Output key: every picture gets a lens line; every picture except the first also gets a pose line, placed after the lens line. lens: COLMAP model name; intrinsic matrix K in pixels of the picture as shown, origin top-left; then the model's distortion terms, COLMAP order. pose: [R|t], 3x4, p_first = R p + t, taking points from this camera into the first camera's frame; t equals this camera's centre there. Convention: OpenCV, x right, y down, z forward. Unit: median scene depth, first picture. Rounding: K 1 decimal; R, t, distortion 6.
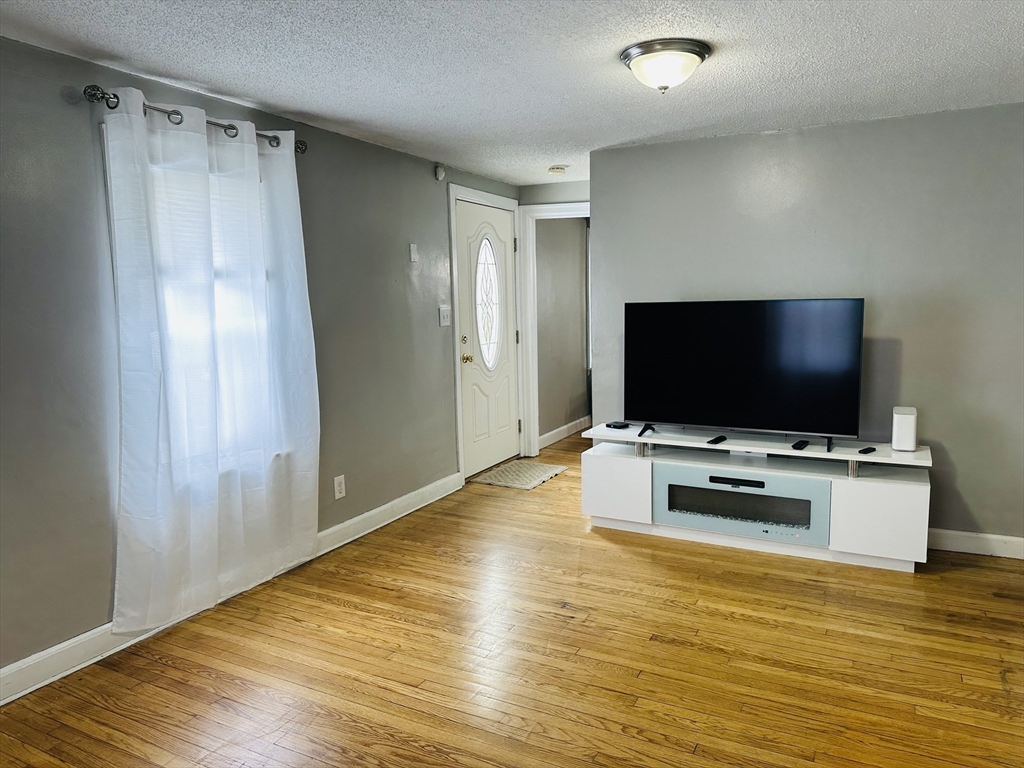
lens RADIAL K [[722.3, 0, 513.4], [0, 722.3, 388.0], [0, 0, 1]] dist [0.139017, -0.200953]
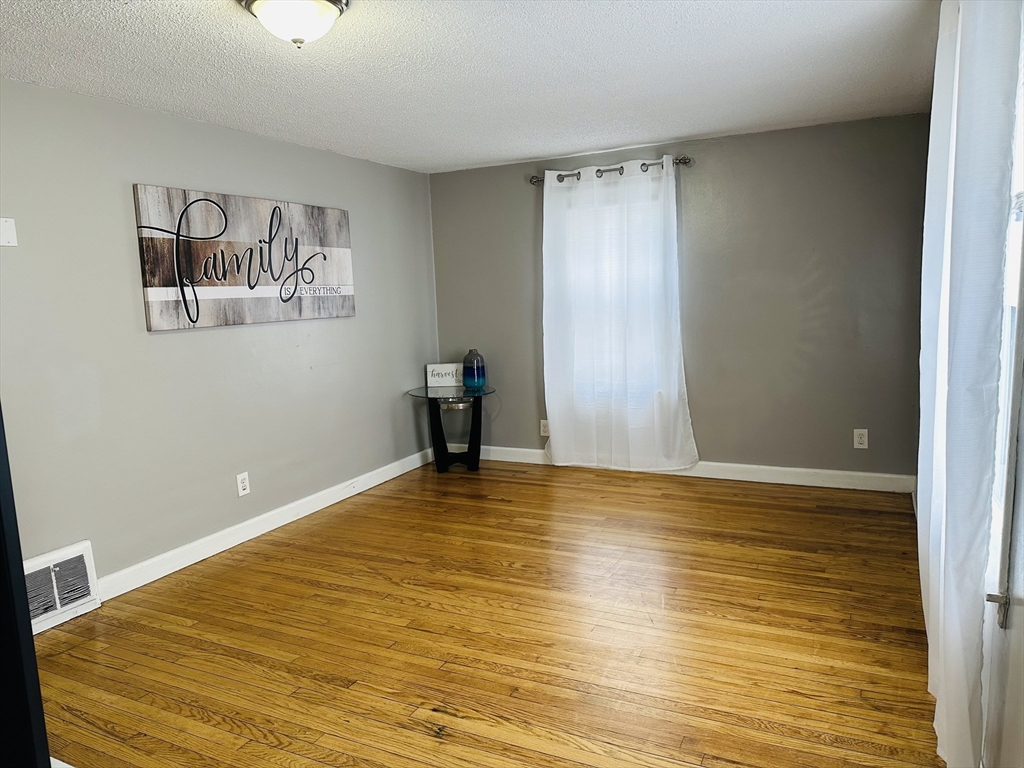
lens RADIAL K [[715.4, 0, 505.4], [0, 715.4, 386.2], [0, 0, 1]] dist [0.079130, -0.110249]
pose [[-0.998660, 0.051738, 0.000904, -0.008665], [0.050201, 0.964463, 0.259405, -0.169267], [0.012549, 0.259103, -0.965768, 1.391310]]
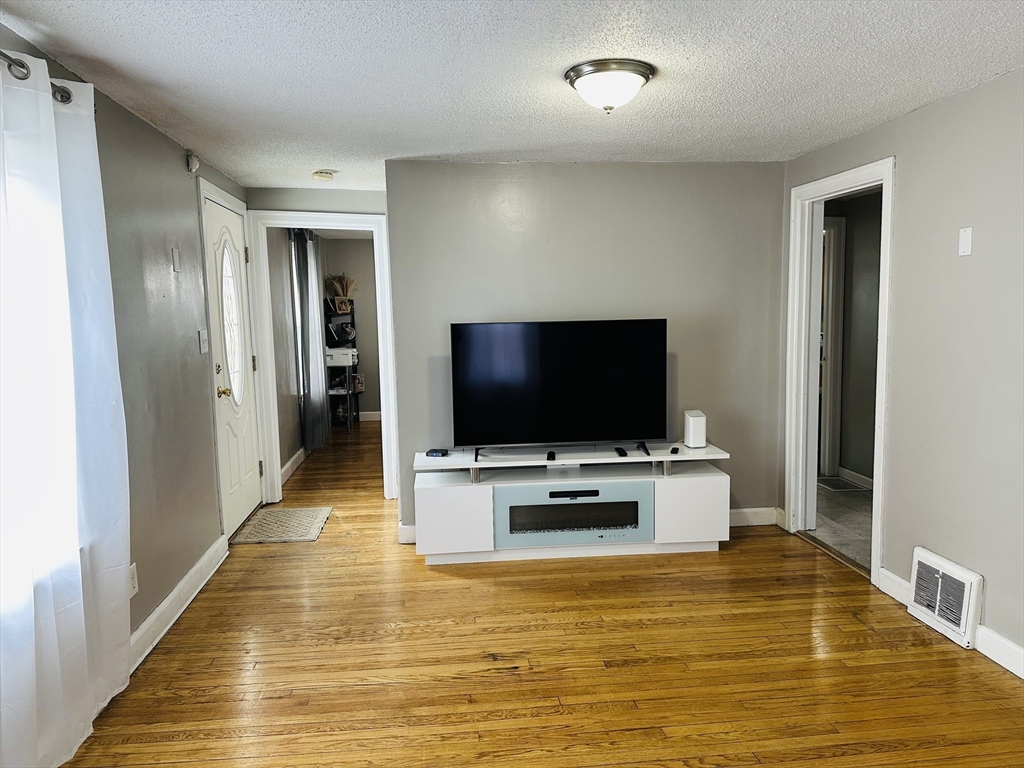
lens RADIAL K [[722.3, 0, 513.4], [0, 722.3, 388.0], [0, 0, 1]] dist [0.139017, -0.200953]
pose [[0.831286, -0.057471, 0.552866, -0.346560], [0.072707, 0.997337, -0.005648, -0.024149], [-0.551070, 0.044892, 0.833251, 0.190538]]
